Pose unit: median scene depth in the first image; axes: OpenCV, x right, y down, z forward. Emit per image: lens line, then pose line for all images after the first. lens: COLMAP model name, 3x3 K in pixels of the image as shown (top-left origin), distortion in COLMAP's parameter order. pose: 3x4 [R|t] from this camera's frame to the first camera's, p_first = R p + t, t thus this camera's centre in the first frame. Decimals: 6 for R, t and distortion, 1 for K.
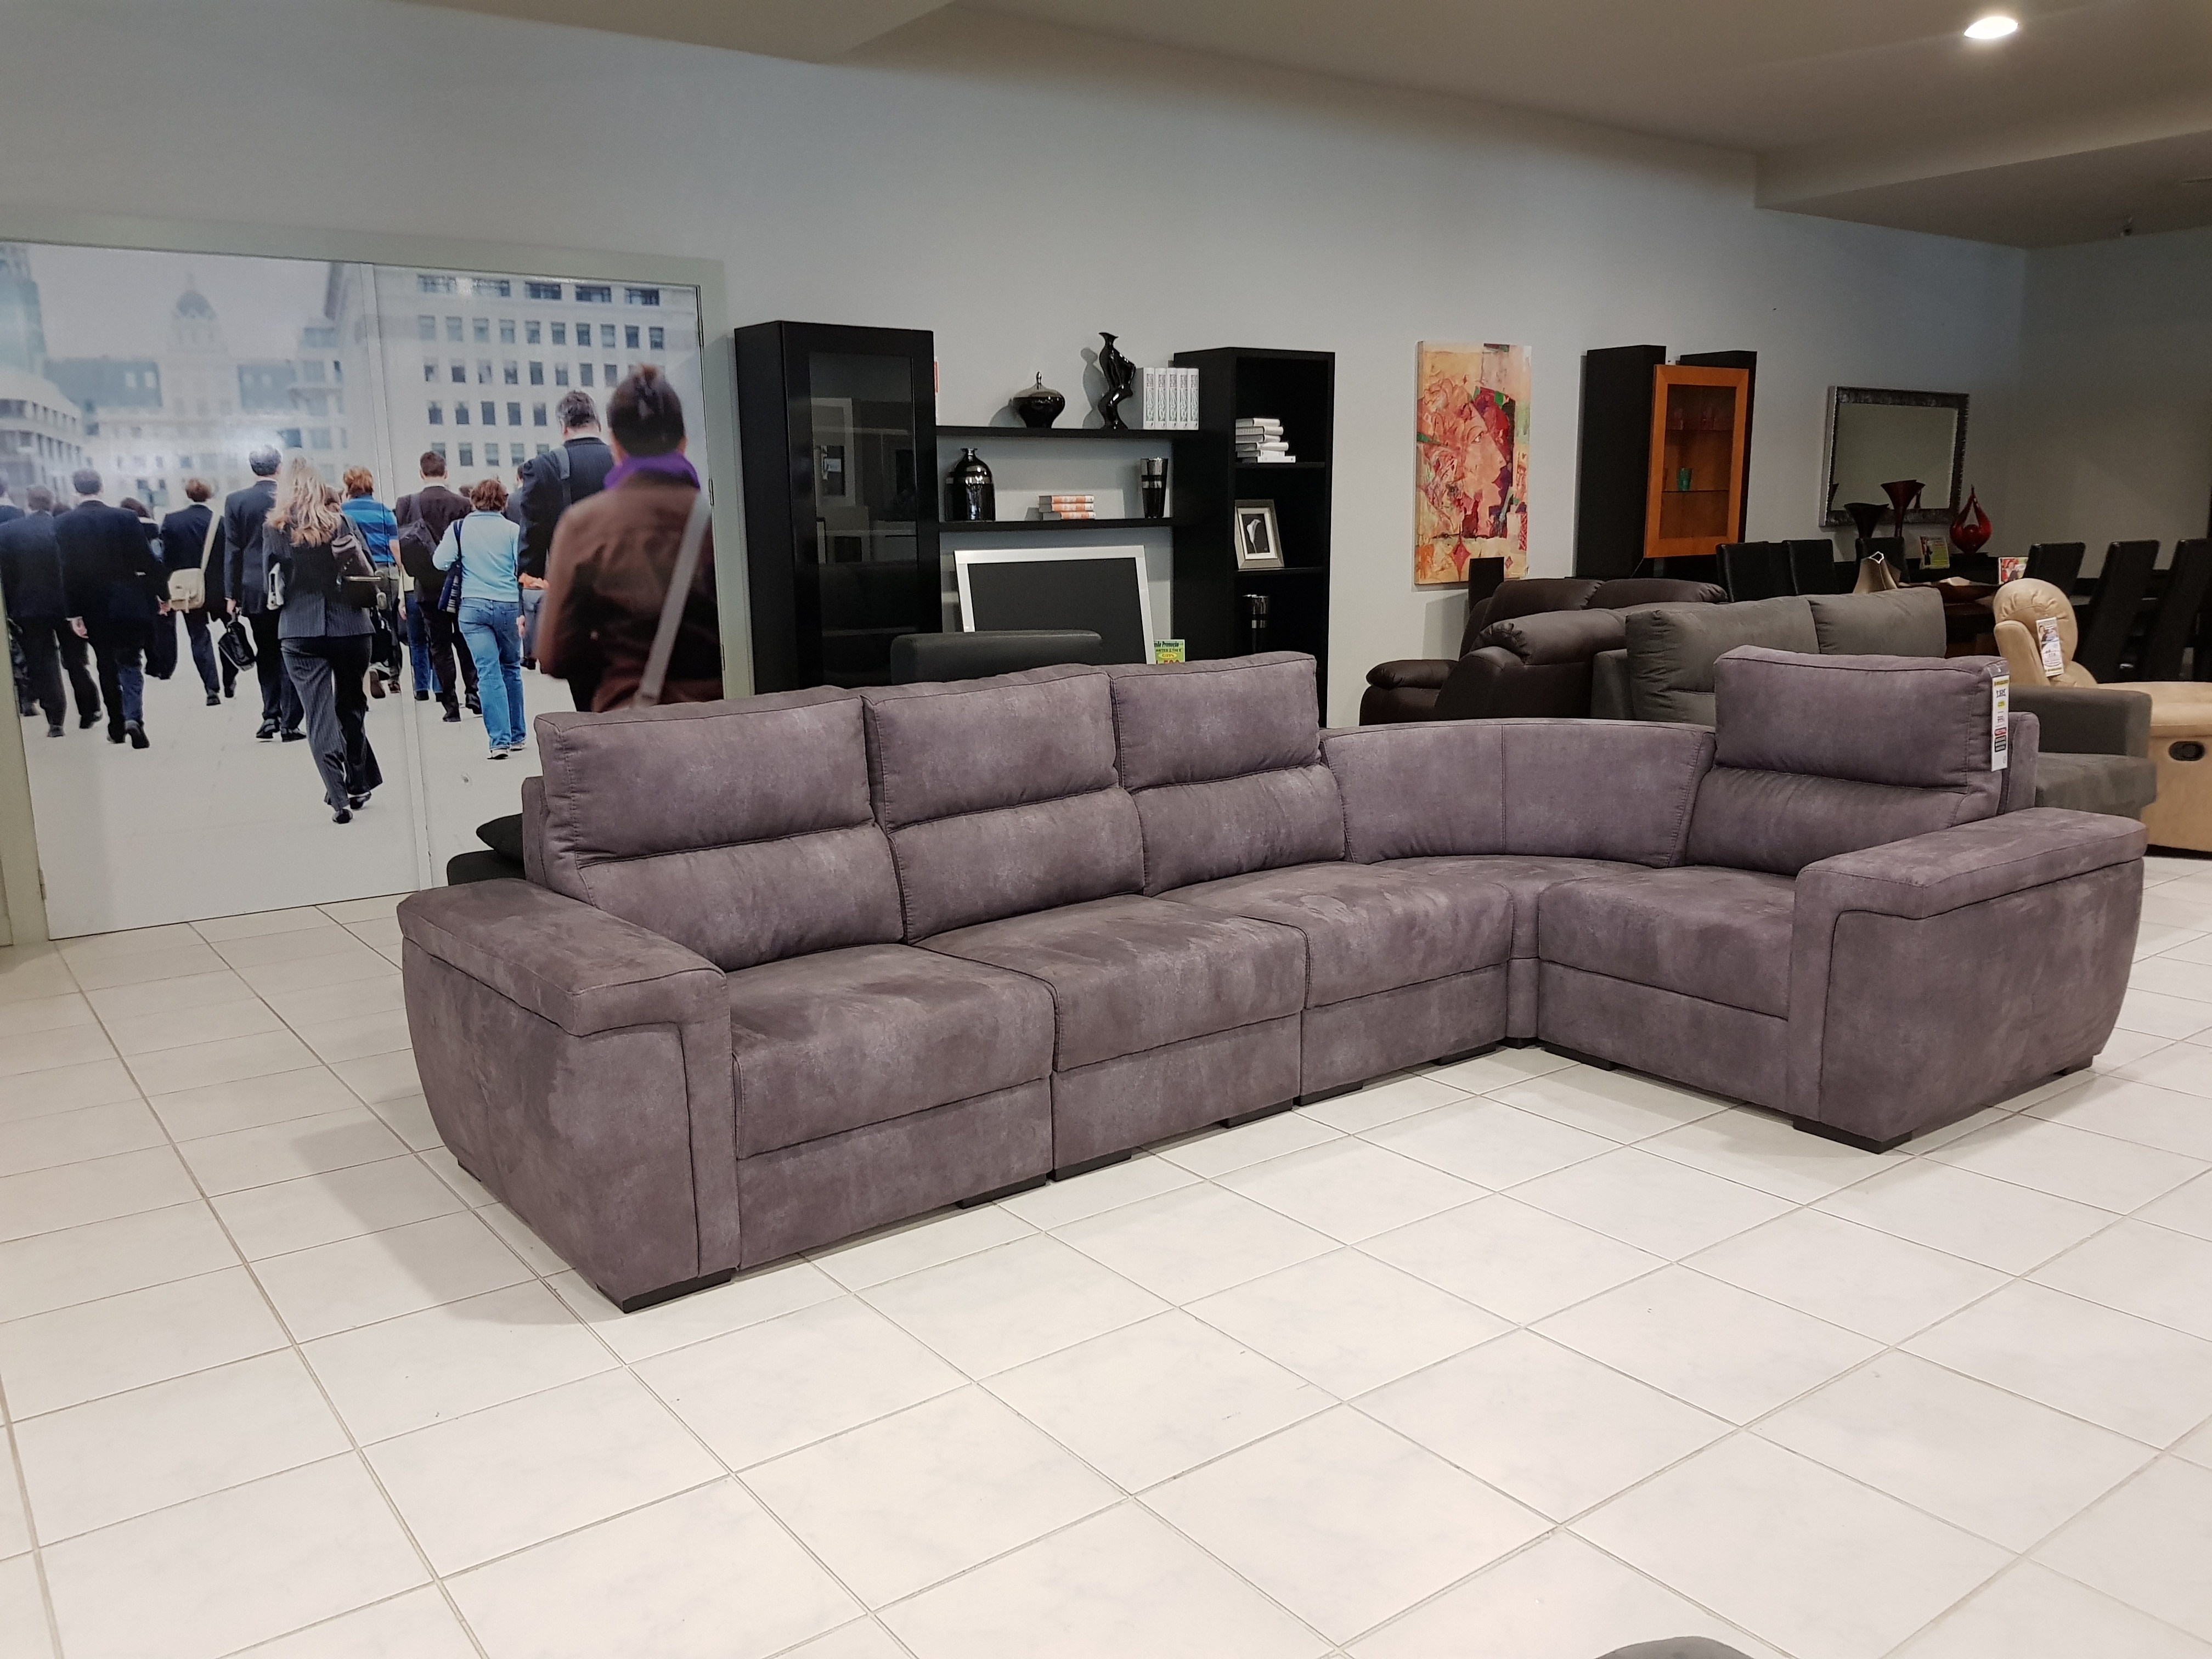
lens RADIAL K [[1734.5, 0, 1160.4], [0, 1734.5, 871.0], [0, 0, 1]] dist [0.102112, -0.163749]
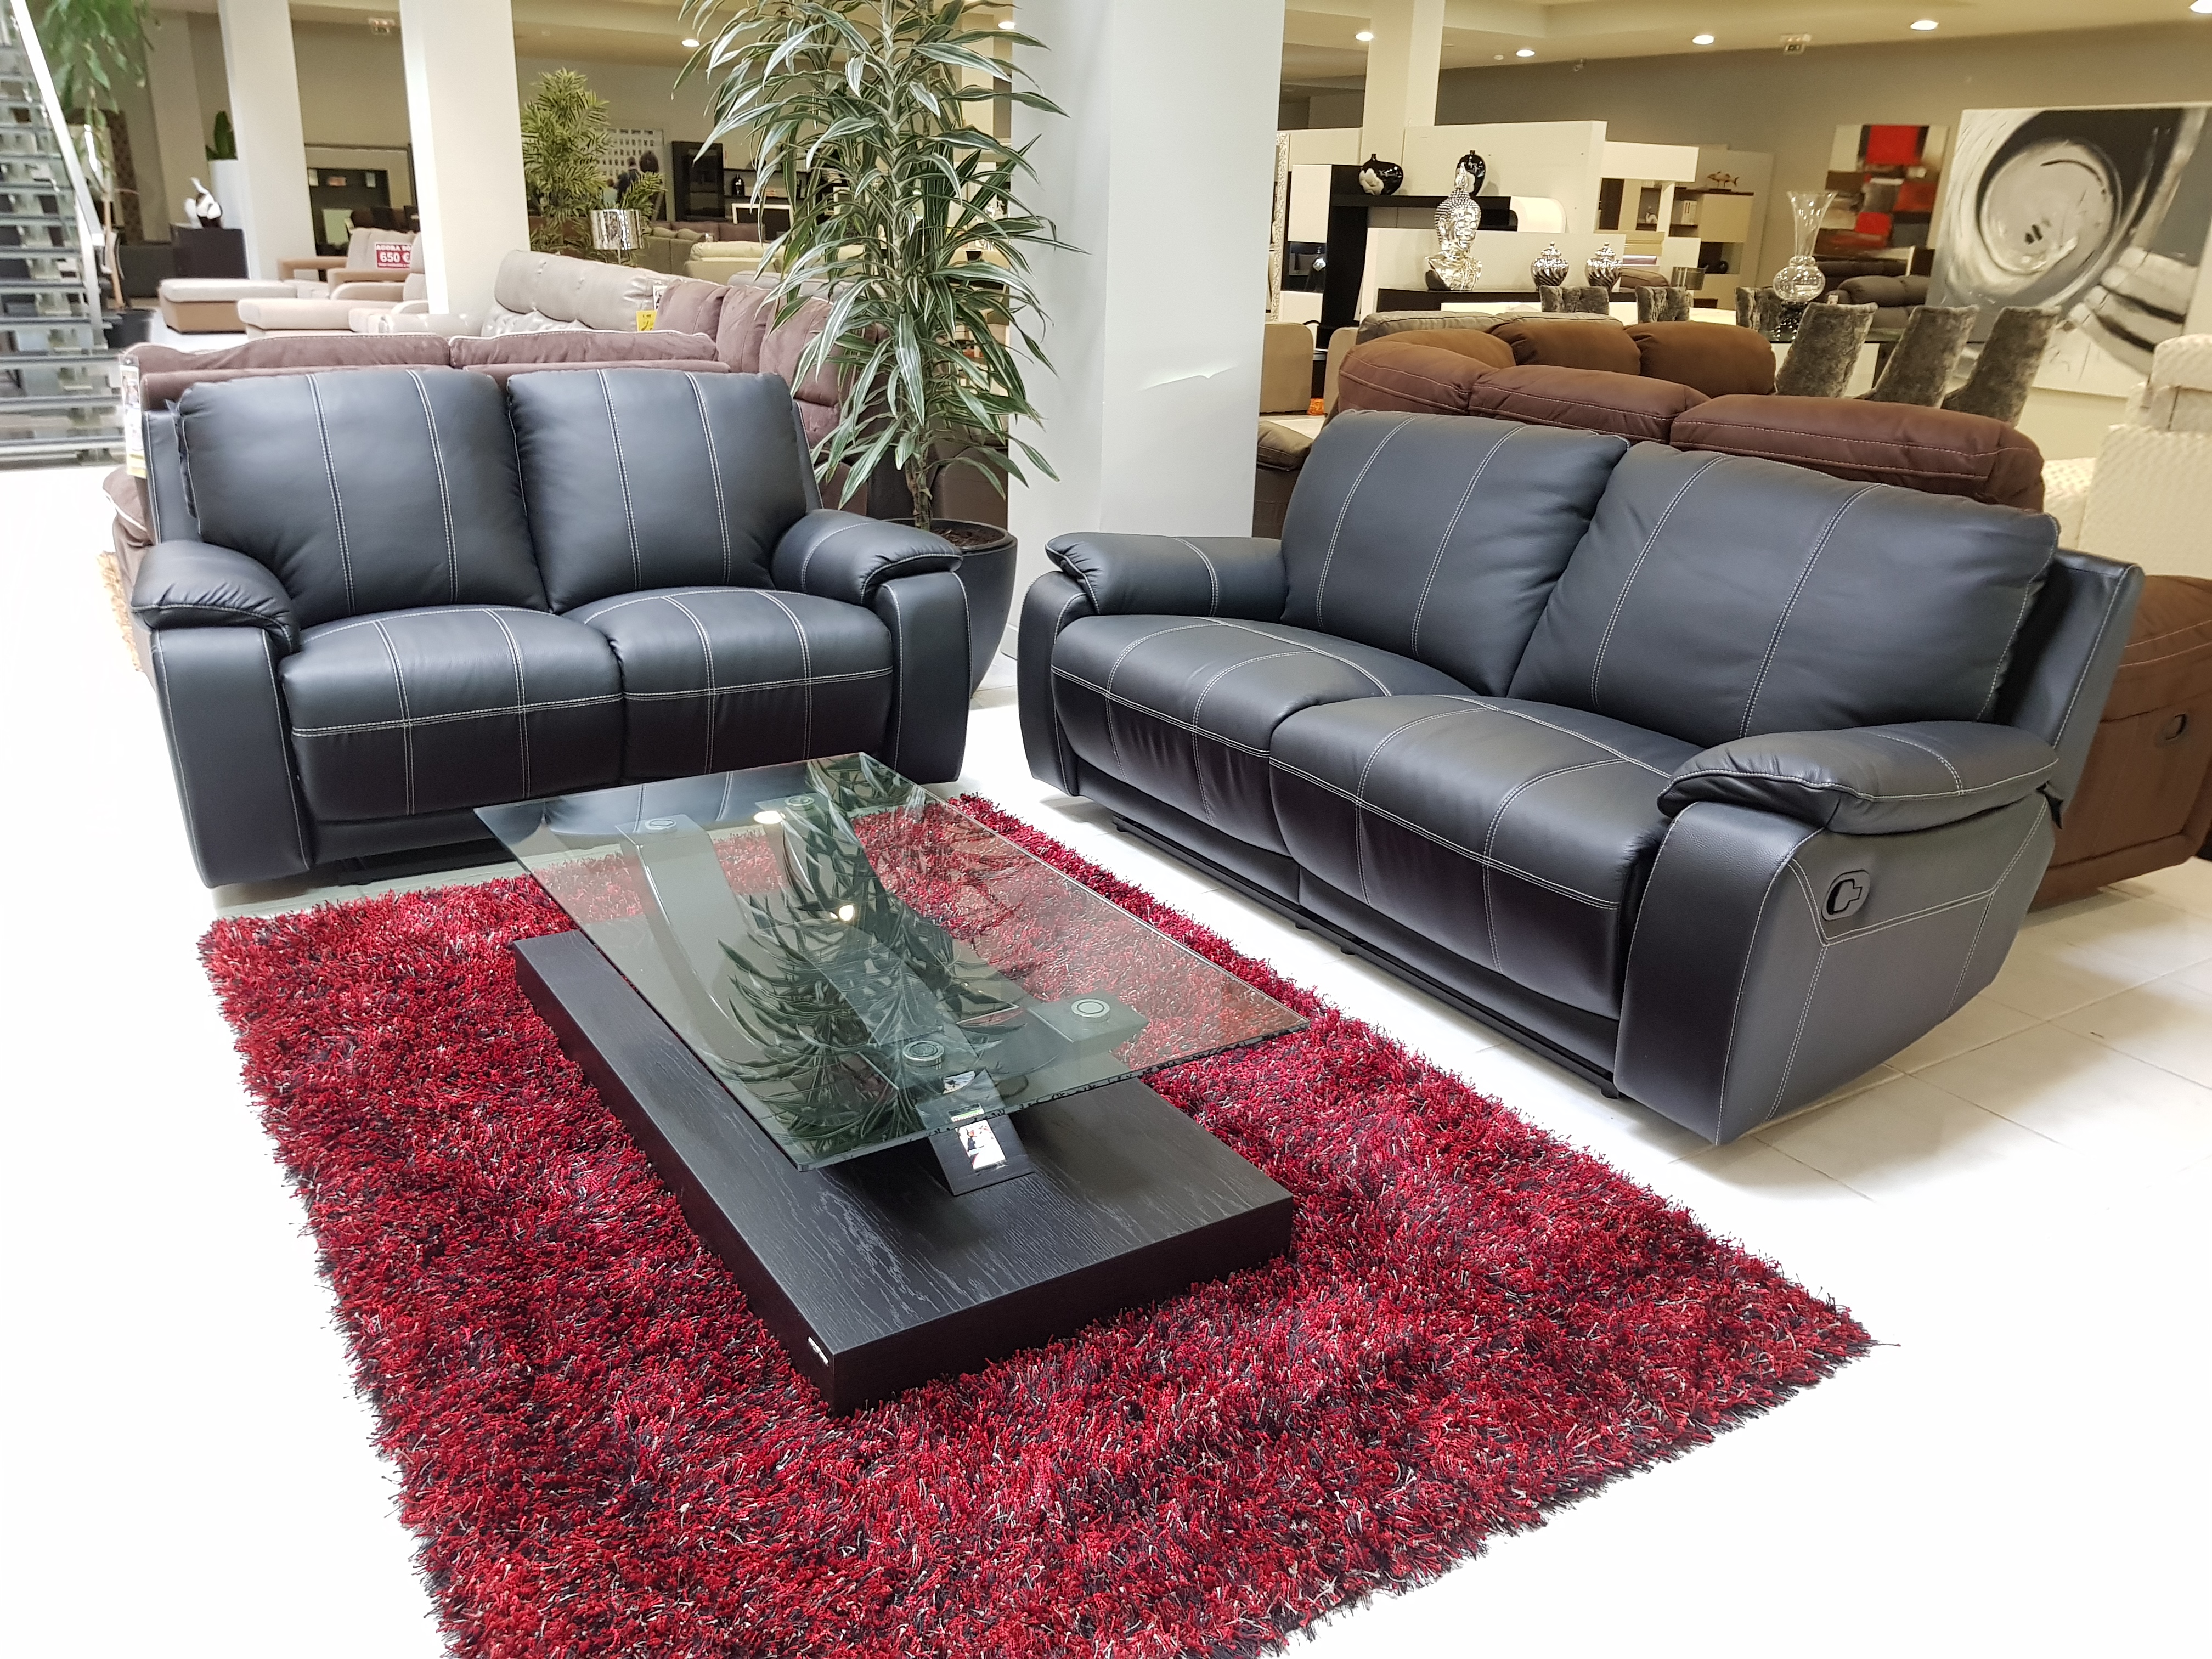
lens RADIAL K [[1754.9, 0, 1106.0], [0, 1754.9, 829.5], [0, 0, 1]] dist [0.062583, -0.064025]
pose [[0.995320, 0.068075, -0.068592, 1.108861], [-0.058437, 0.989276, 0.133858, 0.630145], [0.076968, -0.129224, 0.988624, -3.064355]]
